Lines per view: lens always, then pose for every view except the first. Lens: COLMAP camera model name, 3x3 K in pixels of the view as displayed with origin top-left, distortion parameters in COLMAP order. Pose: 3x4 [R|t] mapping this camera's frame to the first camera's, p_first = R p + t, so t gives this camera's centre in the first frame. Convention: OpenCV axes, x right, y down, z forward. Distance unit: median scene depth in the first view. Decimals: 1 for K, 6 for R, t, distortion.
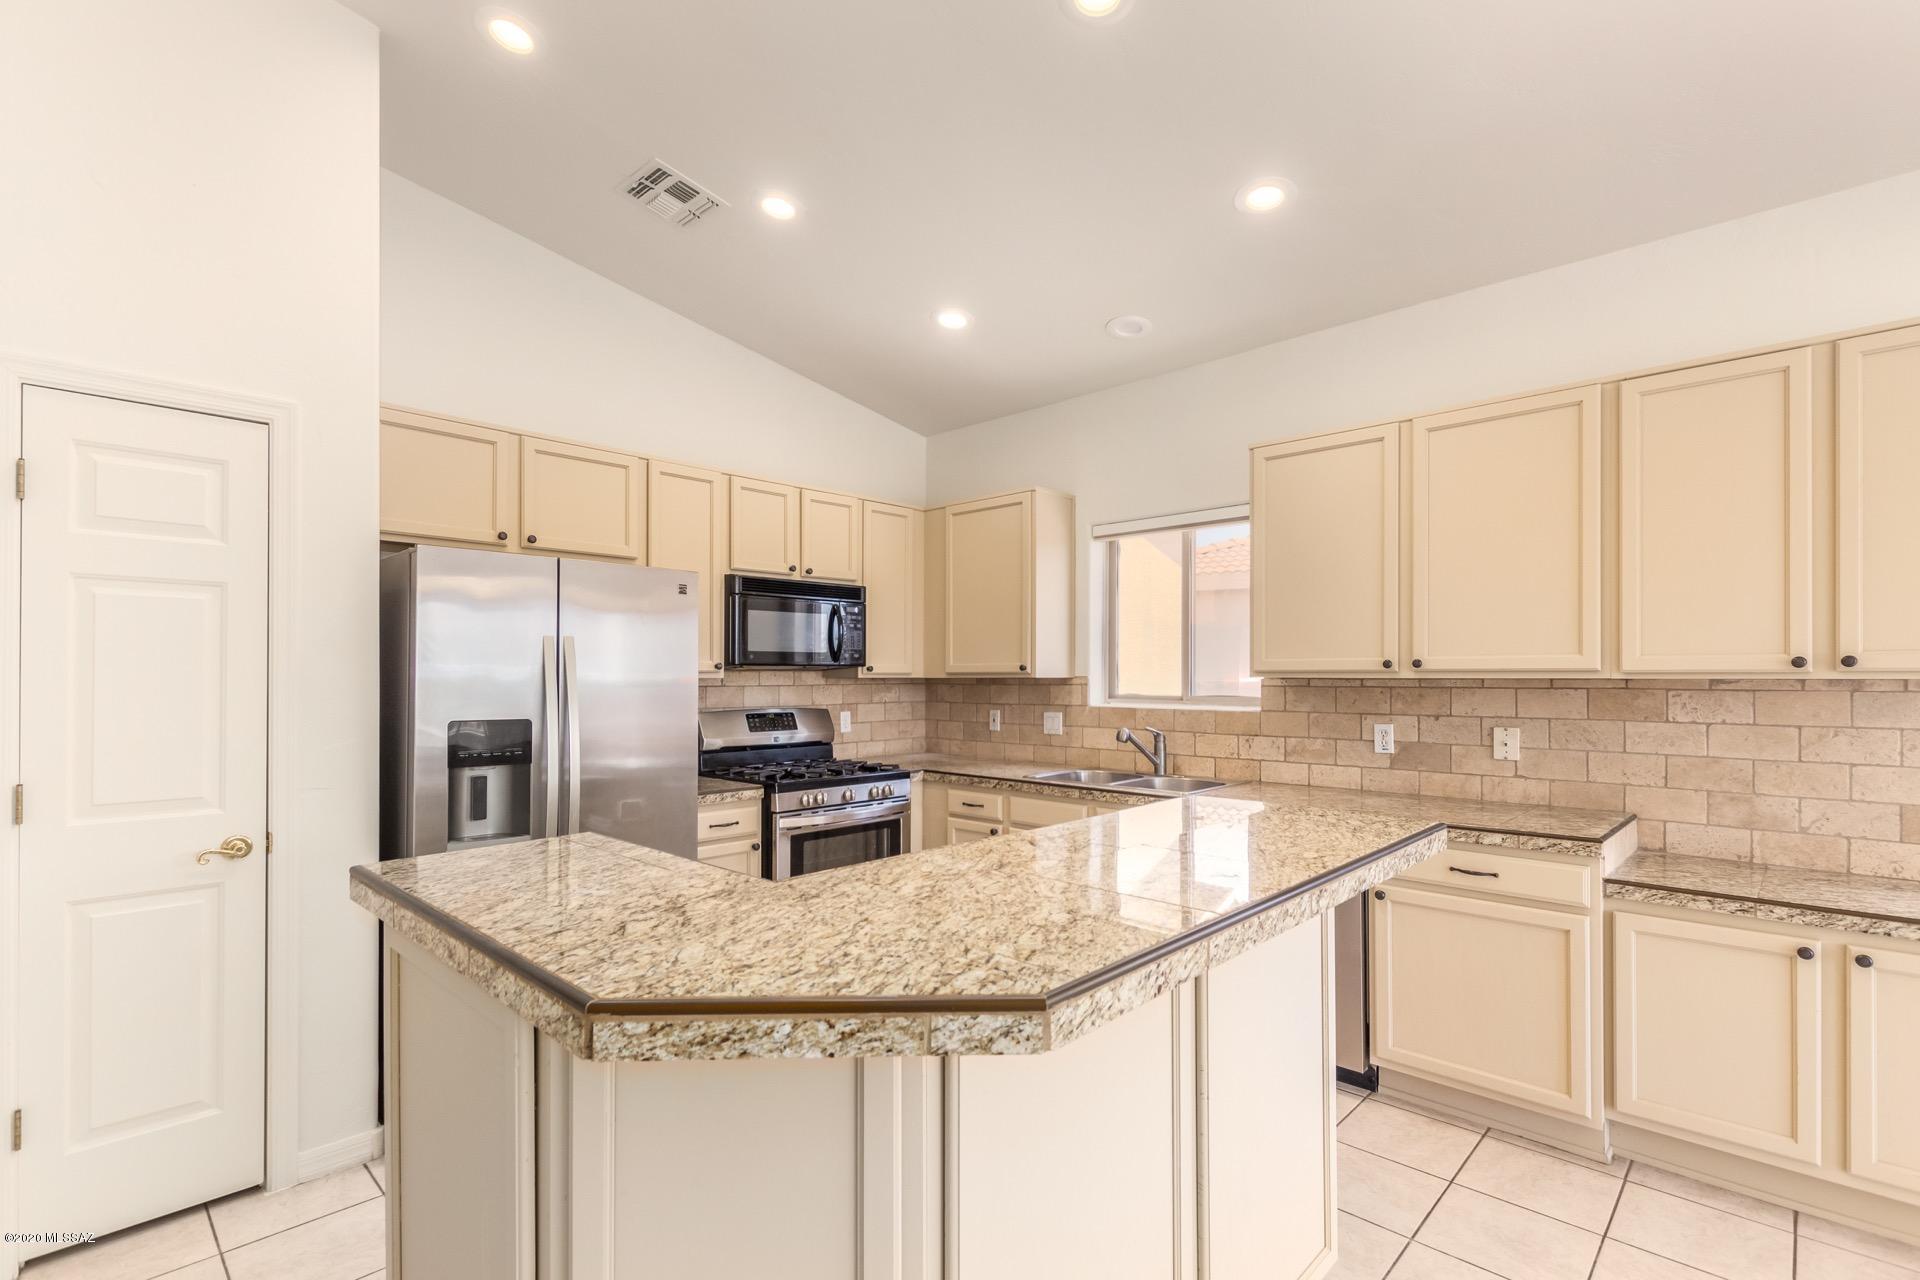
lens RADIAL K [[891.8, 0, 950.3], [0, 891.8, 678.5], [0, 0, 1]] dist [-0.000894, -0.000391]
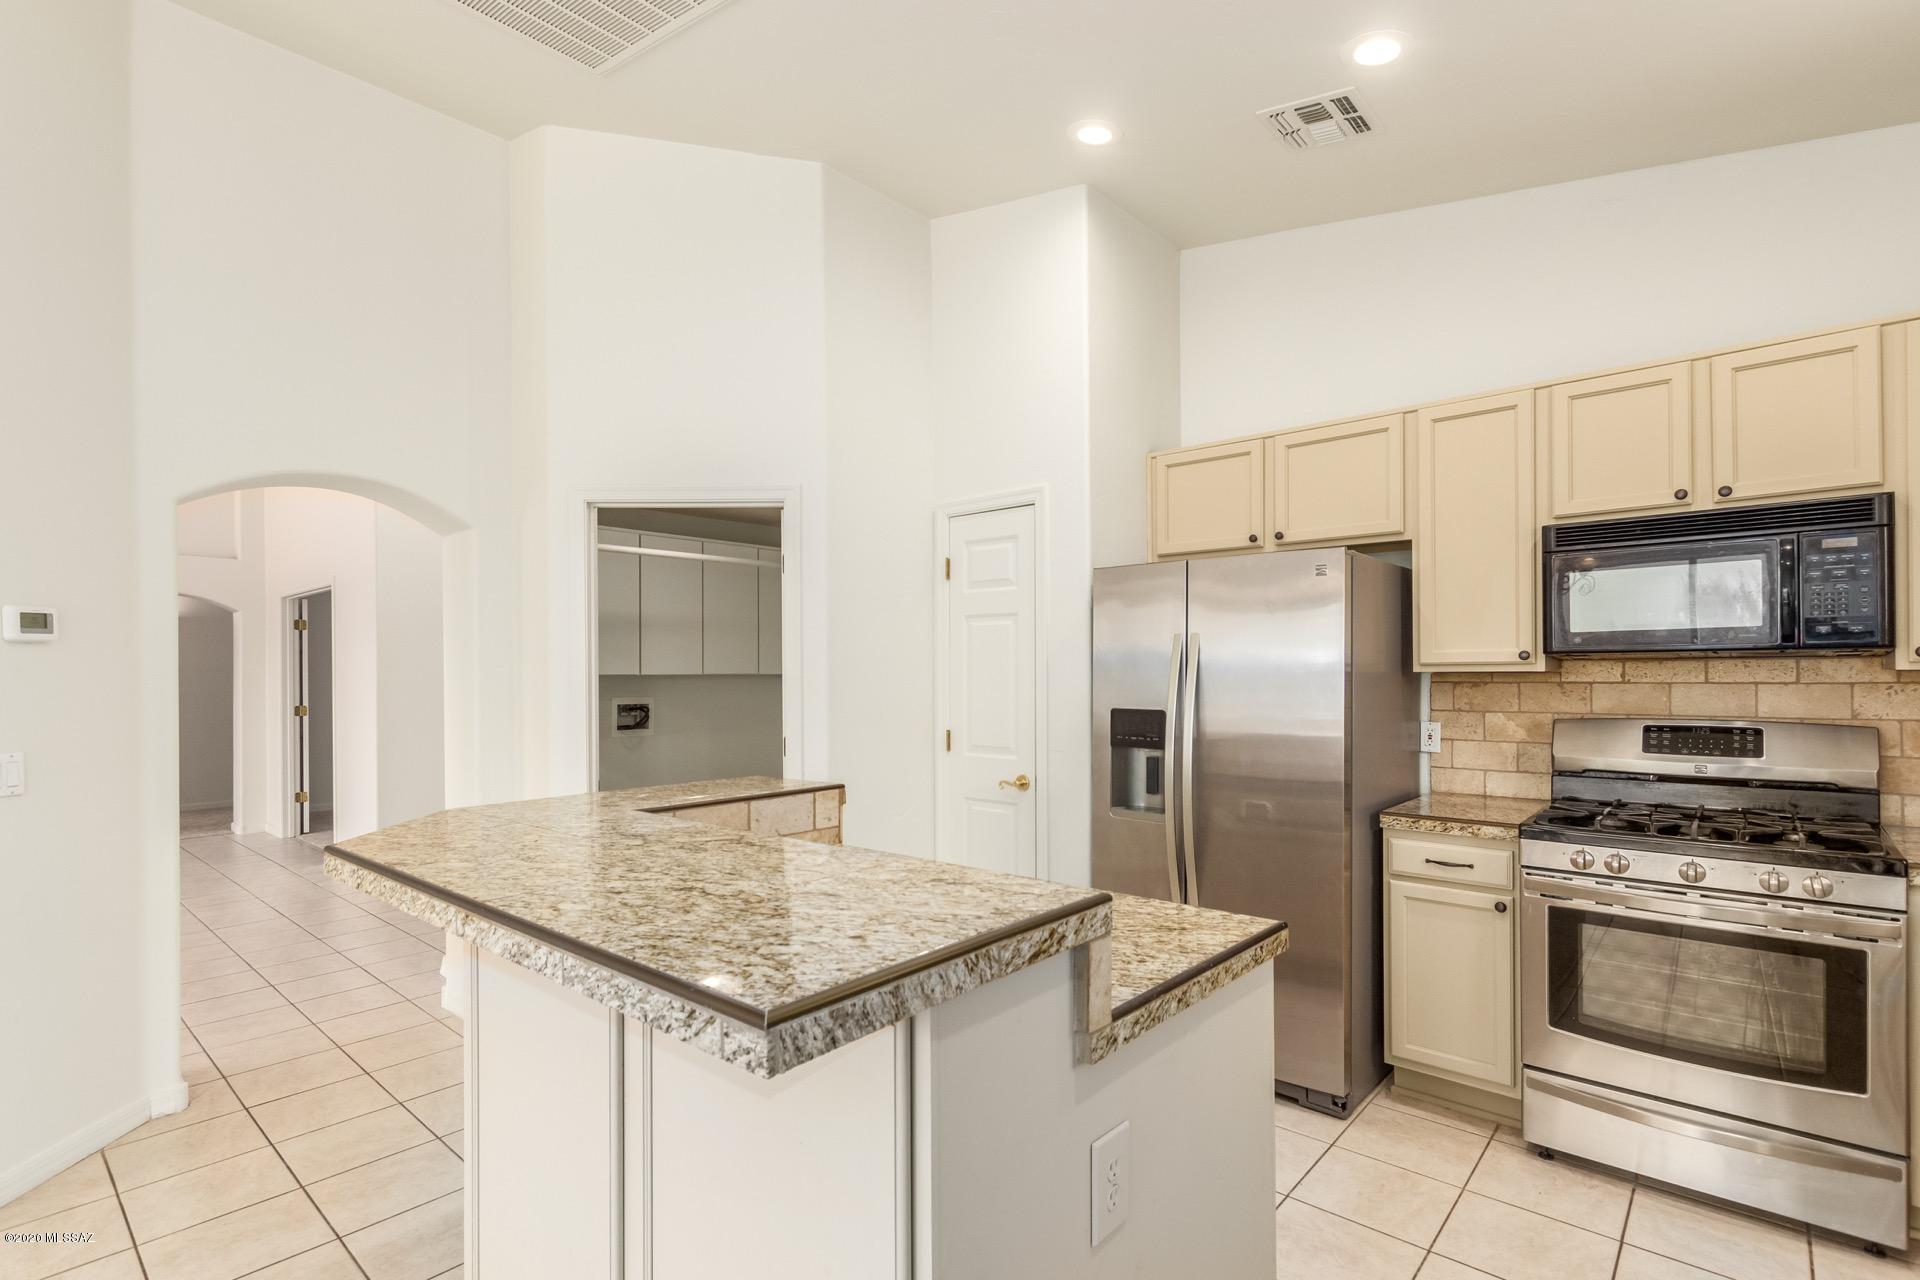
lens RADIAL K [[891.8, 0, 950.3], [0, 891.8, 678.5], [0, 0, 1]] dist [-0.000894, -0.000391]
pose [[0.033595, 0.009856, -0.999387, 0.443353], [0.006010, 0.999931, 0.010063, -0.004892], [0.999417, -0.006345, 0.033533, 0.488847]]
